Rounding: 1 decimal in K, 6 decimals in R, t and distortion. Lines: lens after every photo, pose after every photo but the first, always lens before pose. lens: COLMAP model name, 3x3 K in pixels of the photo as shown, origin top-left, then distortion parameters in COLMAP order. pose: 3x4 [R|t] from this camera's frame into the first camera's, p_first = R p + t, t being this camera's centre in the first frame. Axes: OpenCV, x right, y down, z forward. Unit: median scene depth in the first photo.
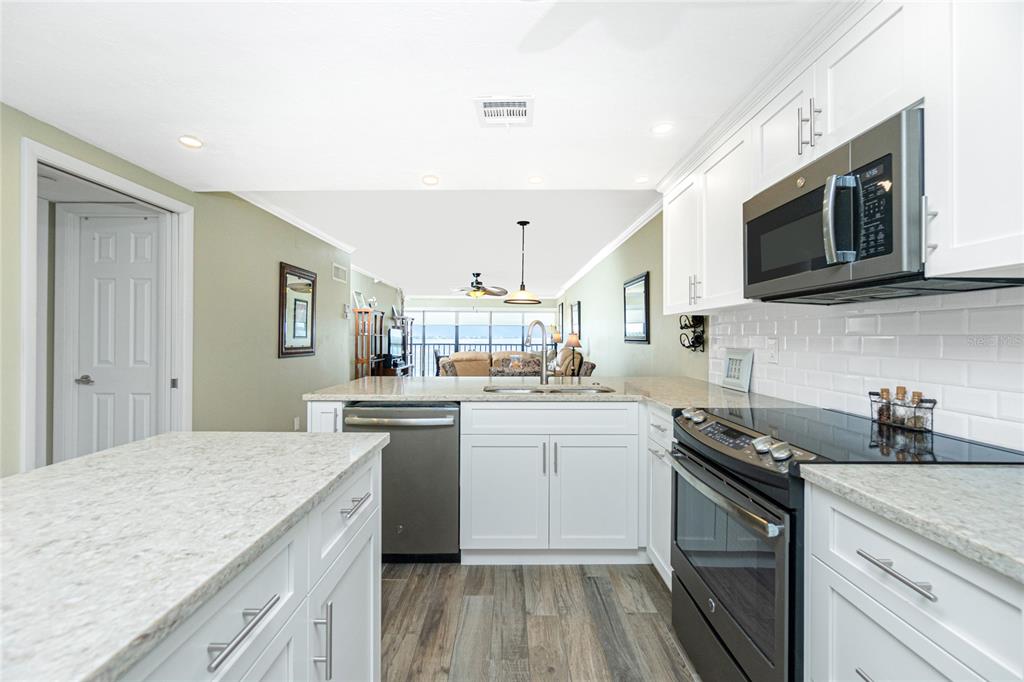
lens RADIAL K [[444.8, 0, 506.6], [0, 444.8, 335.6], [0, 0, 1]] dist [-0.007326, 0.003235]
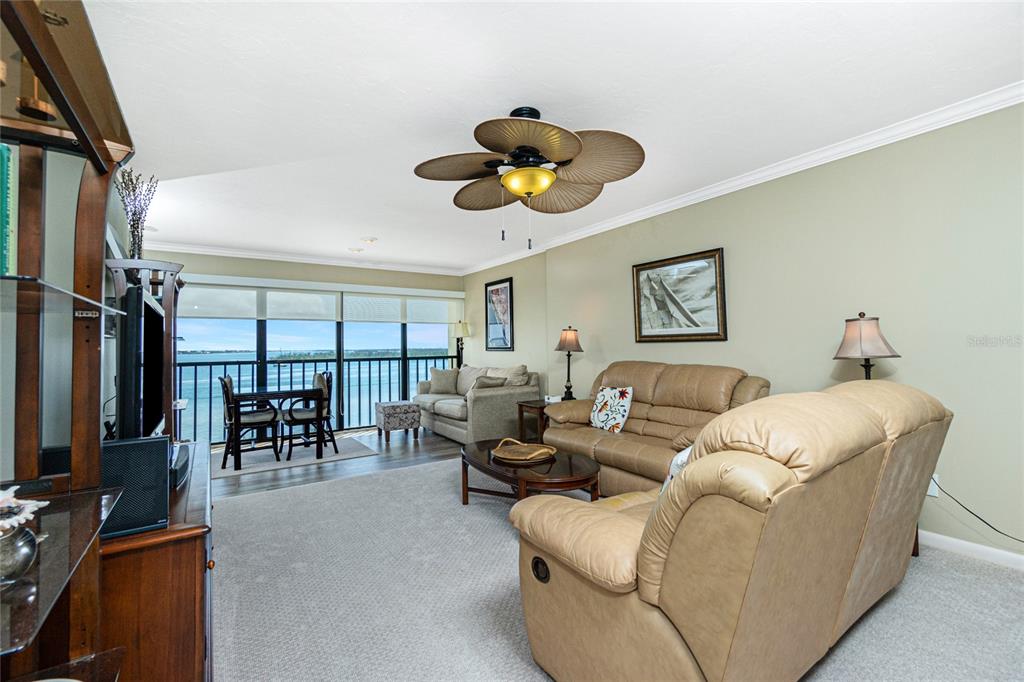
lens RADIAL K [[444.8, 0, 510.7], [0, 444.8, 337.0], [0, 0, 1]] dist [-0.007326, 0.003235]
pose [[0.830421, -0.003347, 0.557126, -0.813554], [0.016236, 0.999703, -0.018194, 0.035803], [-0.556900, 0.024154, 0.830228, 2.627611]]
